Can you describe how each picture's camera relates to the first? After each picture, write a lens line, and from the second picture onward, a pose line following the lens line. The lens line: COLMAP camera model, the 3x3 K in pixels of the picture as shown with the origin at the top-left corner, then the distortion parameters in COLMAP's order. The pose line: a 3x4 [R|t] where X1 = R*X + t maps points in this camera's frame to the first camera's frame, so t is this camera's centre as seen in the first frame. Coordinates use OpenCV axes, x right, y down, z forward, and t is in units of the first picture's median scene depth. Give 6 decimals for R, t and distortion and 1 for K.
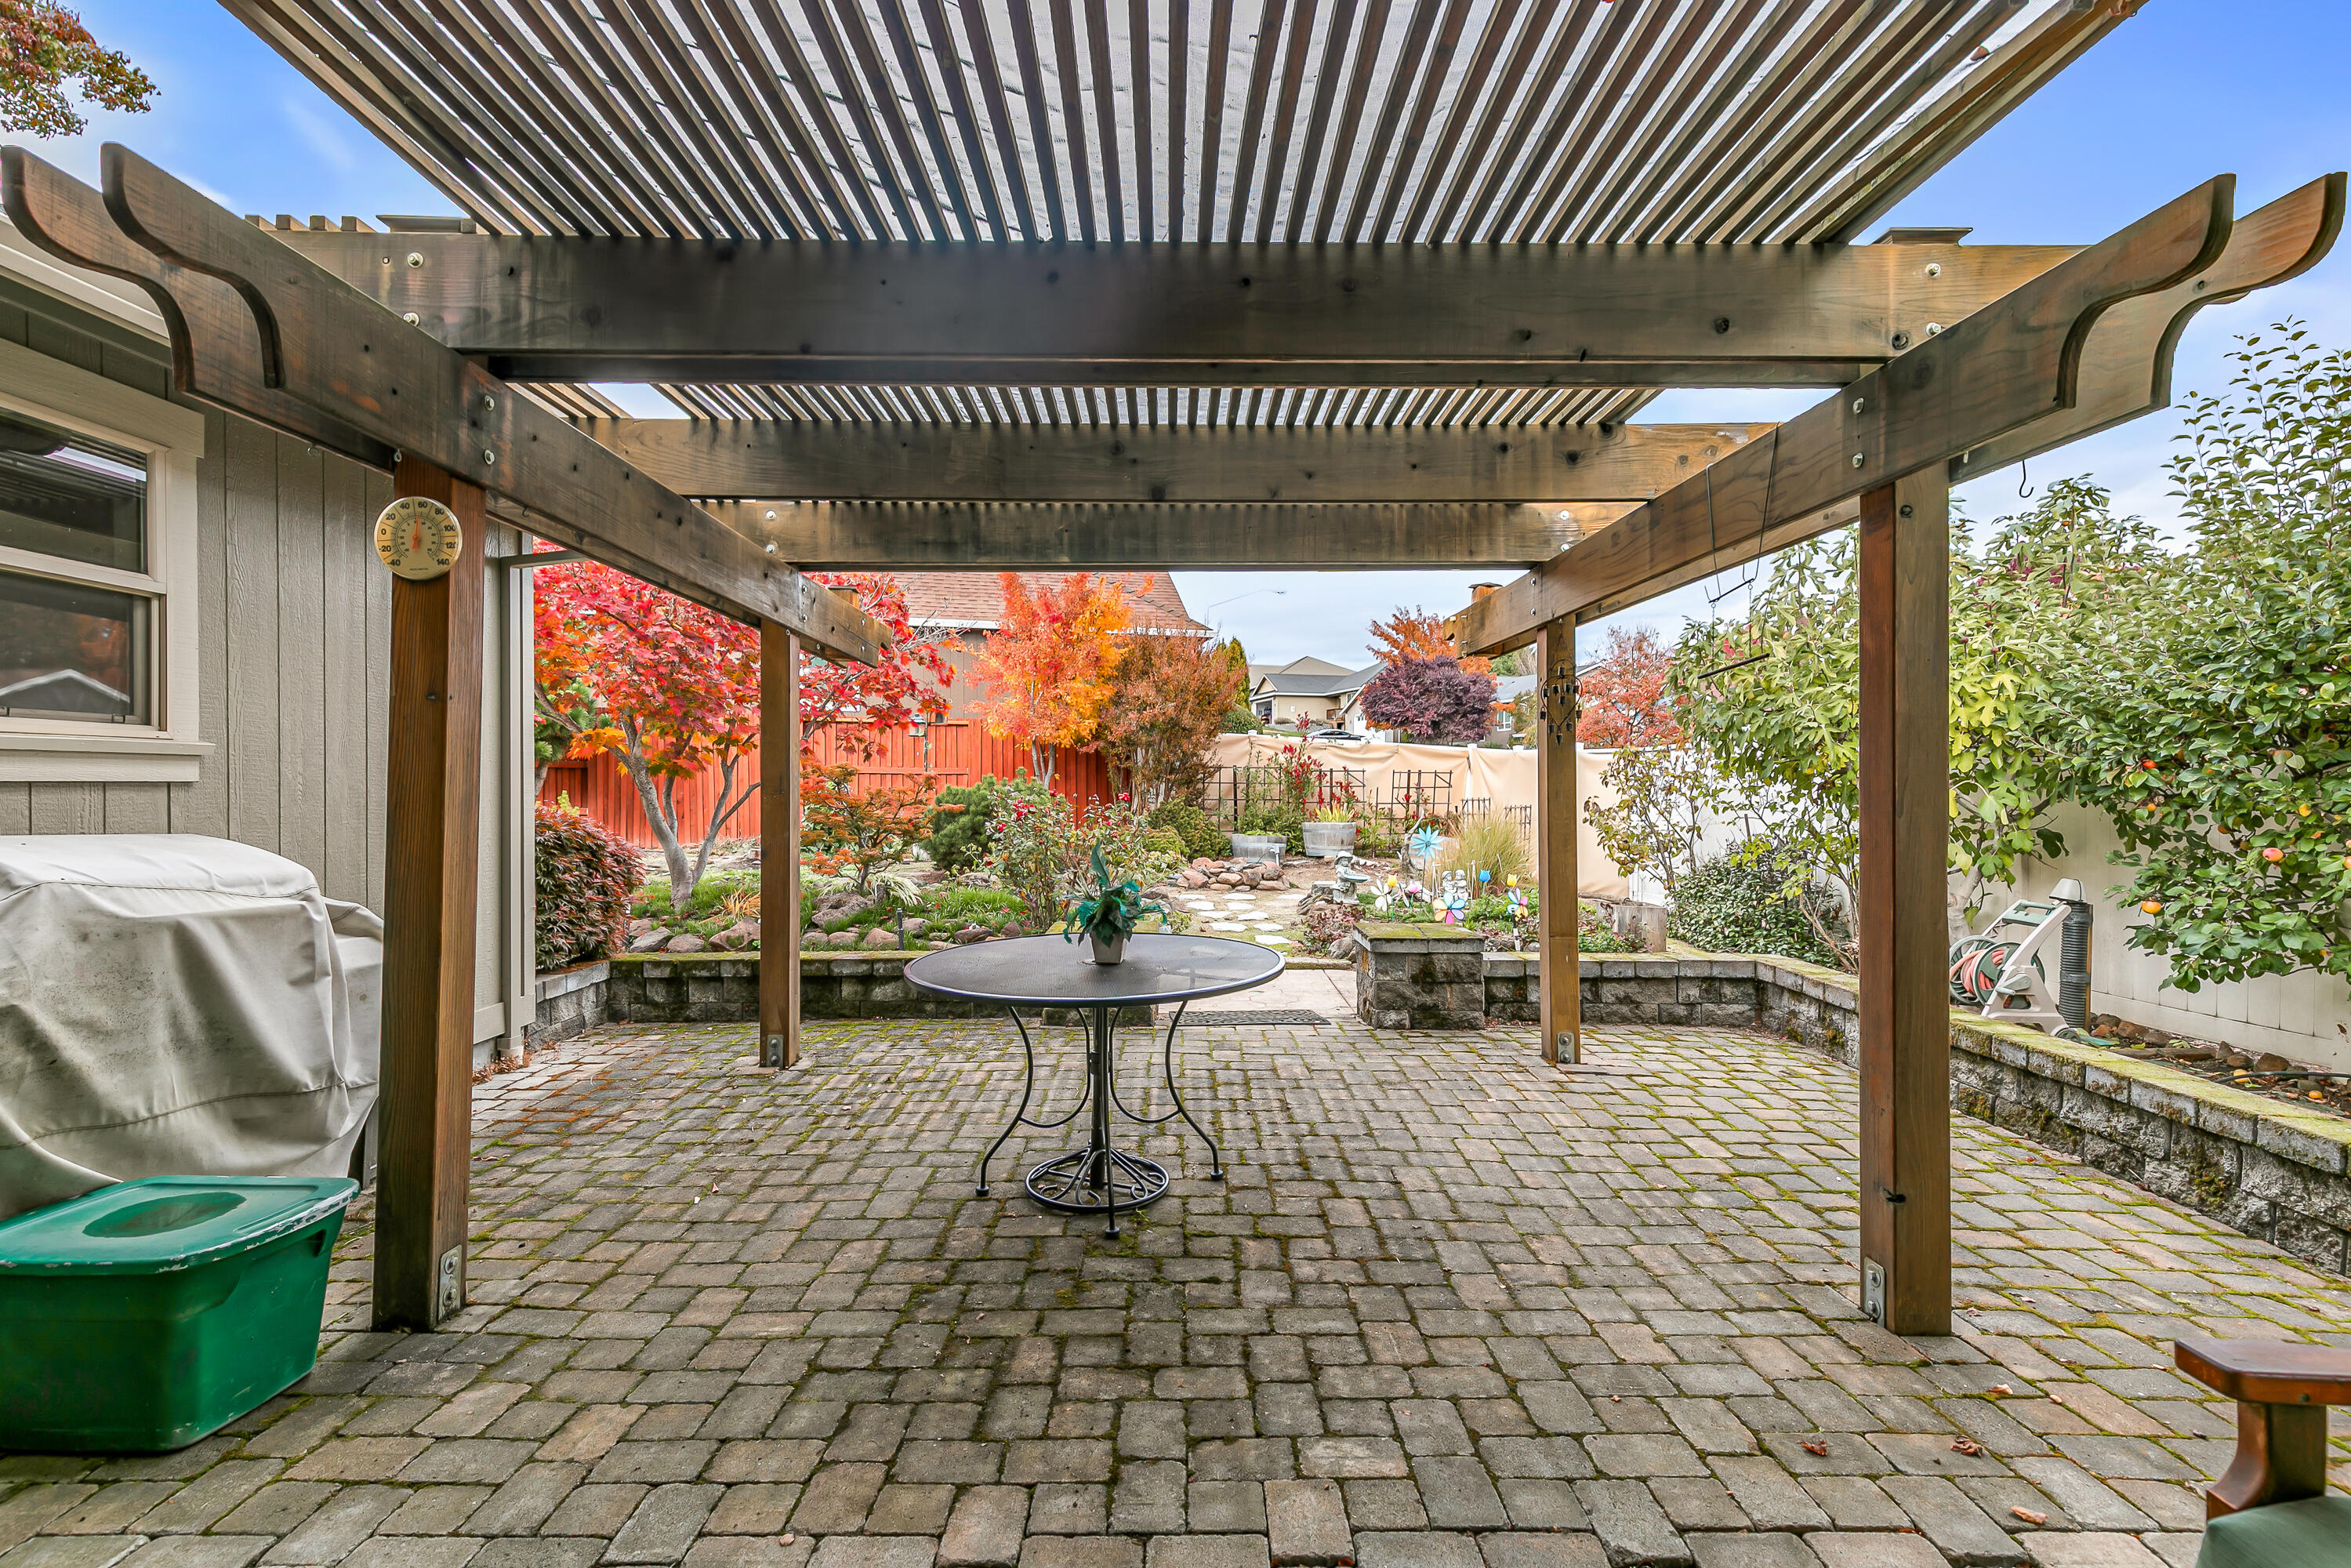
lens RADIAL K [[1057.2, 0, 1171.7], [0, 1057.2, 781.8], [0, 0, 1]] dist [0.001352, -0.000063]
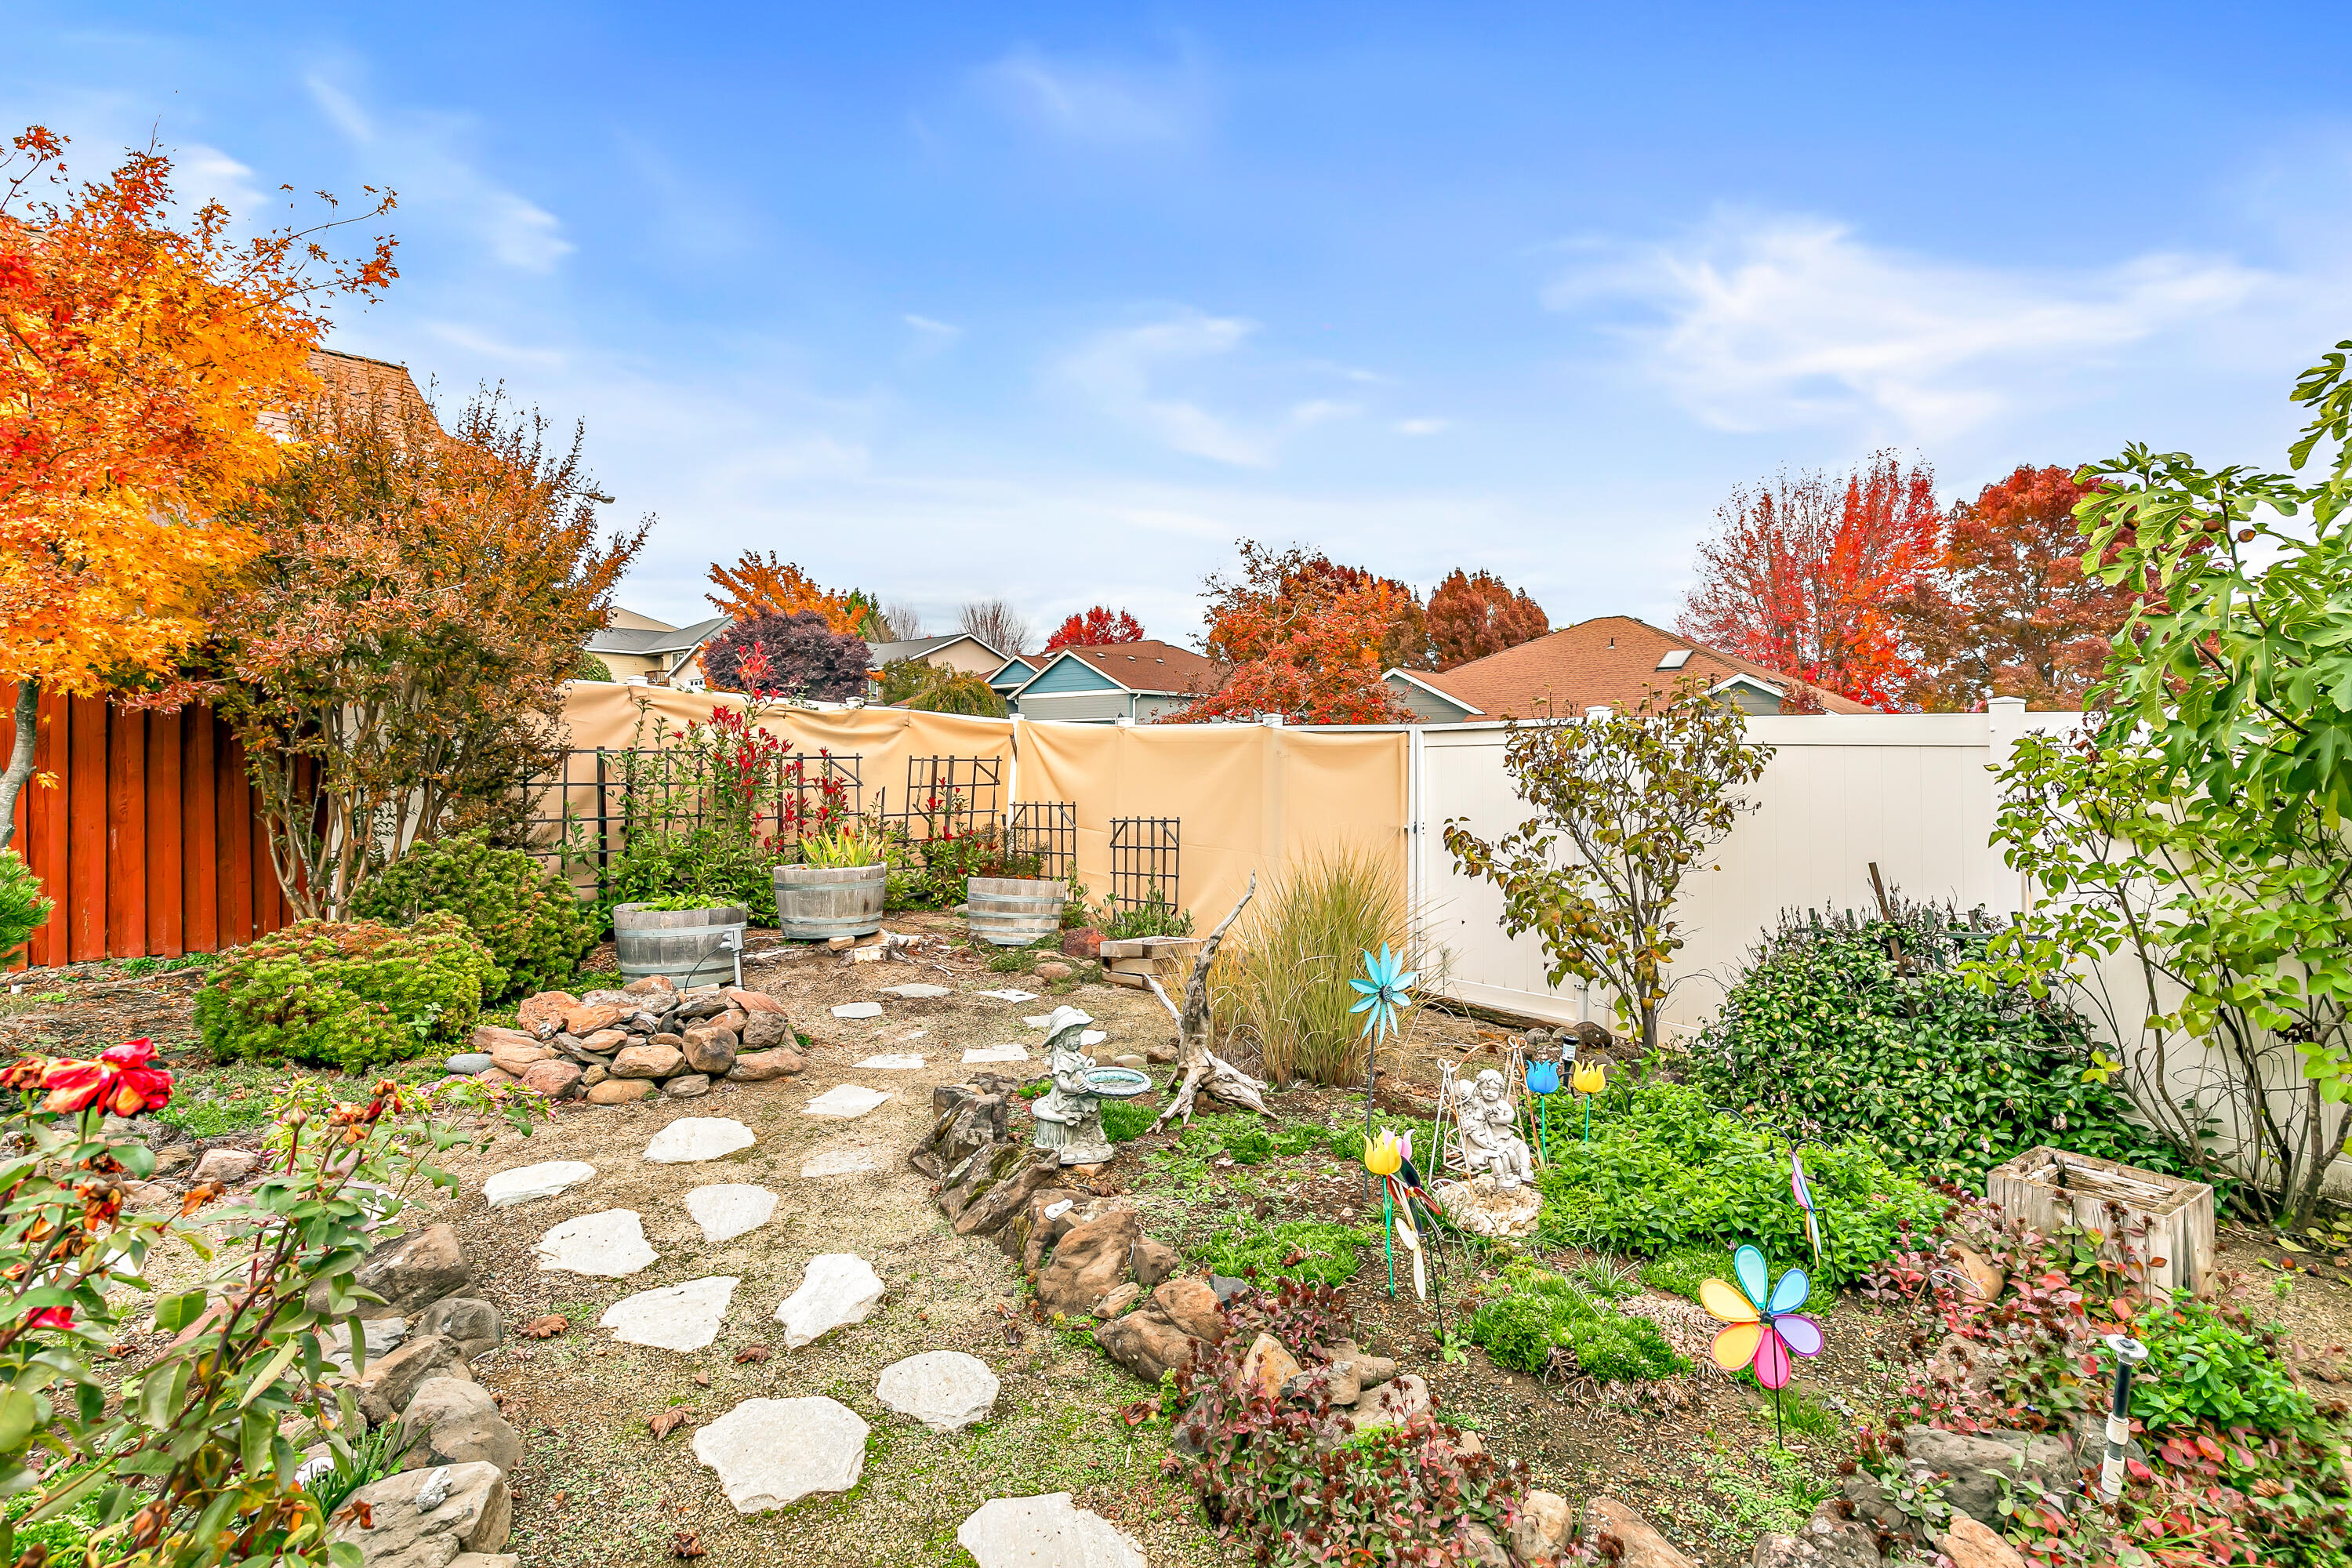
lens RADIAL K [[1057.6, 0, 1149.9], [0, 1057.6, 742.2], [0, 0, 1]] dist [0.001352, -0.000063]
pose [[0.818791, 0.004431, 0.574075, -0.011441], [0.003179, 0.999920, -0.012253, -0.011572], [-0.574083, 0.011858, 0.818711, 0.486953]]
